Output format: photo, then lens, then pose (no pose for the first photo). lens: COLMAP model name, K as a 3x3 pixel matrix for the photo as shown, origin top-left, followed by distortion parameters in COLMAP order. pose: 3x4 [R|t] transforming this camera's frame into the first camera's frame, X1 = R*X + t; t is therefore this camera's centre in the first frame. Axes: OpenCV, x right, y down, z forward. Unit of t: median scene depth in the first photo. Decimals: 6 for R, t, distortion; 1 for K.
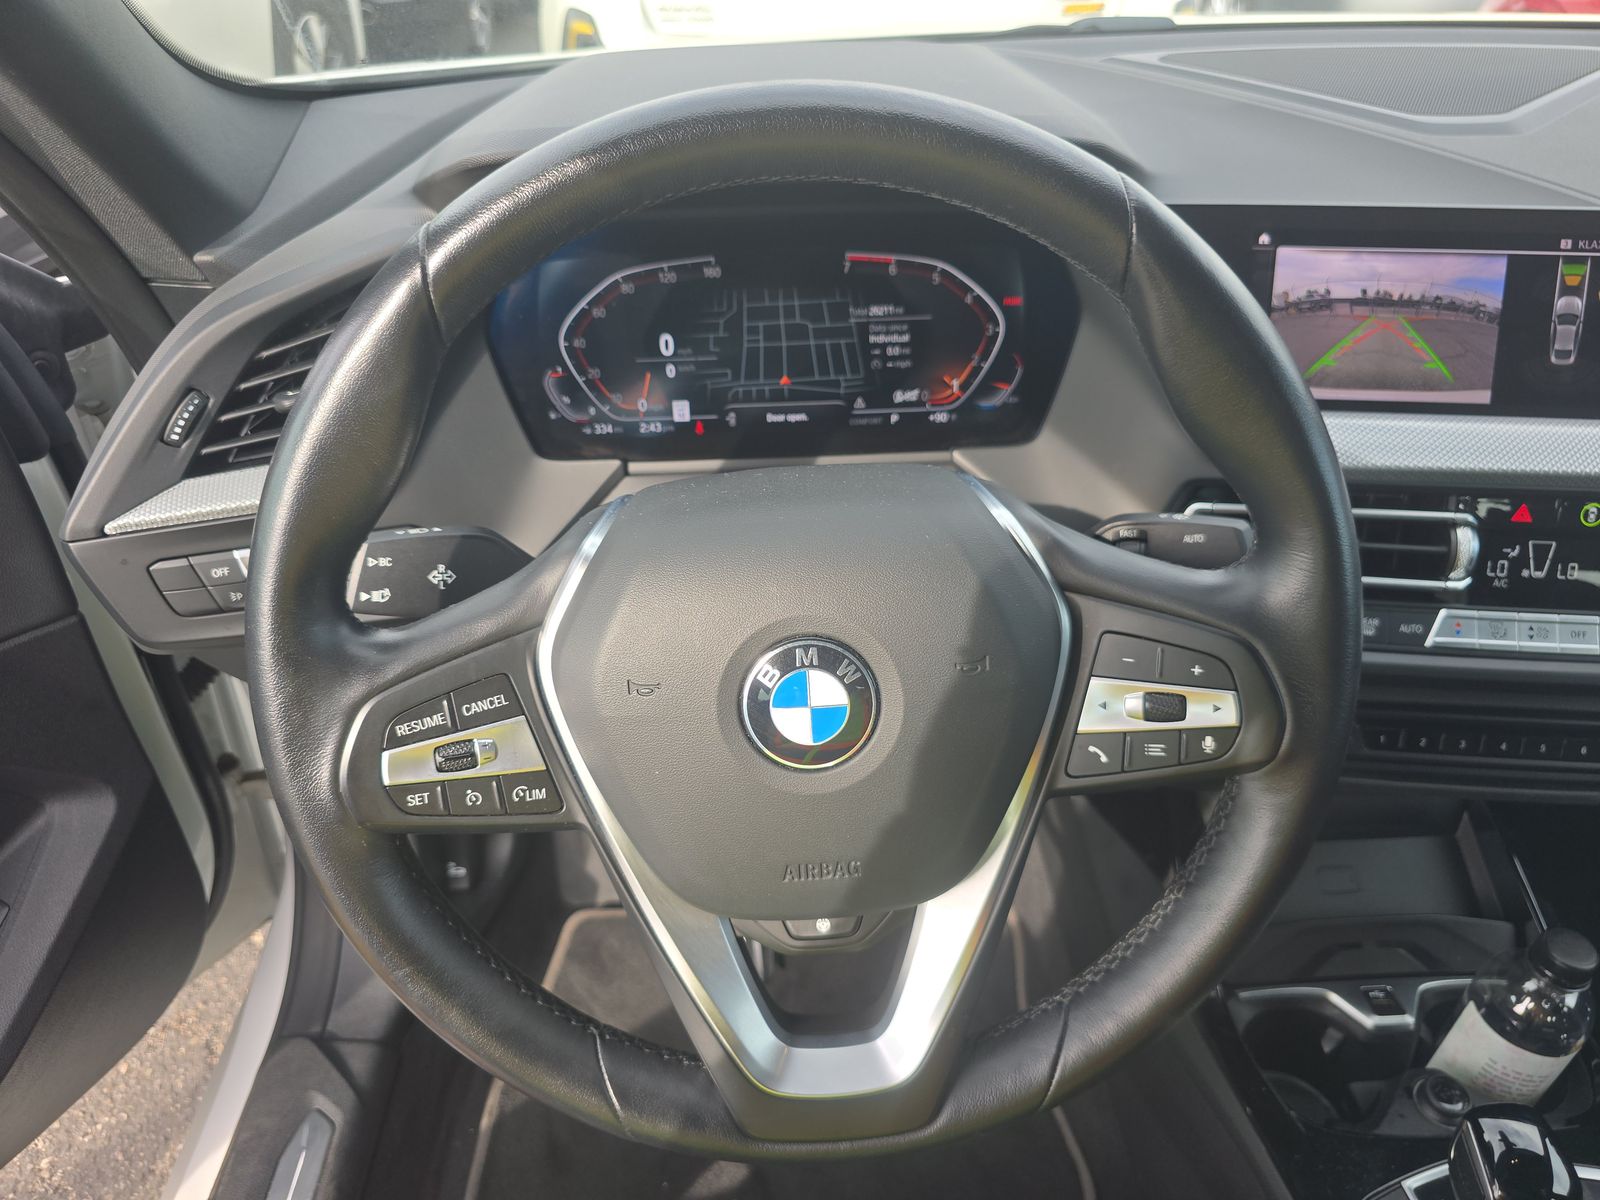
lens RADIAL K [[1087.7, 0, 815.3], [0, 1087.7, 636.0], [0, 0, 1]] dist [0.038204, -0.024381]
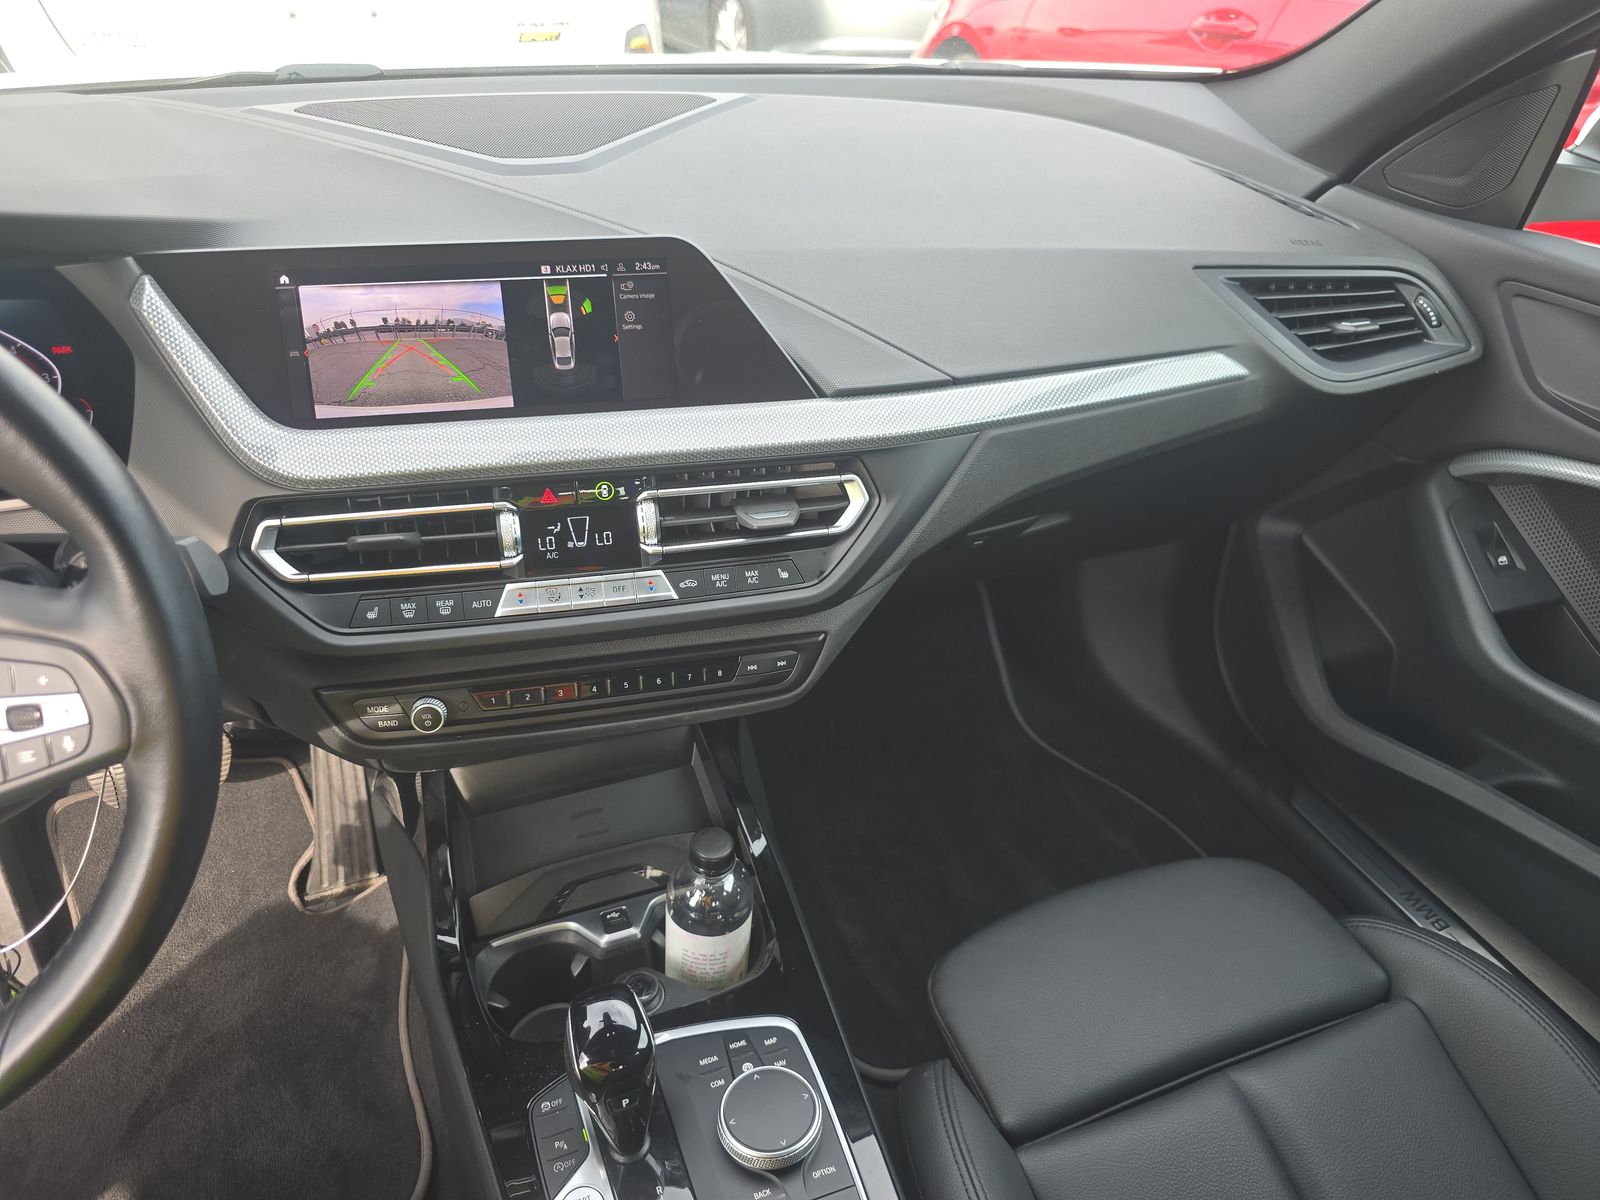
lens RADIAL K [[1087.7, 0, 829.4], [0, 1087.7, 638.4], [0, 0, 1]] dist [0.038204, -0.024381]
pose [[0.954203, -0.155632, 0.255489, 0.587999], [0.156829, 0.987499, 0.015814, 0.068223], [-0.254757, 0.024978, 0.966683, -0.212769]]
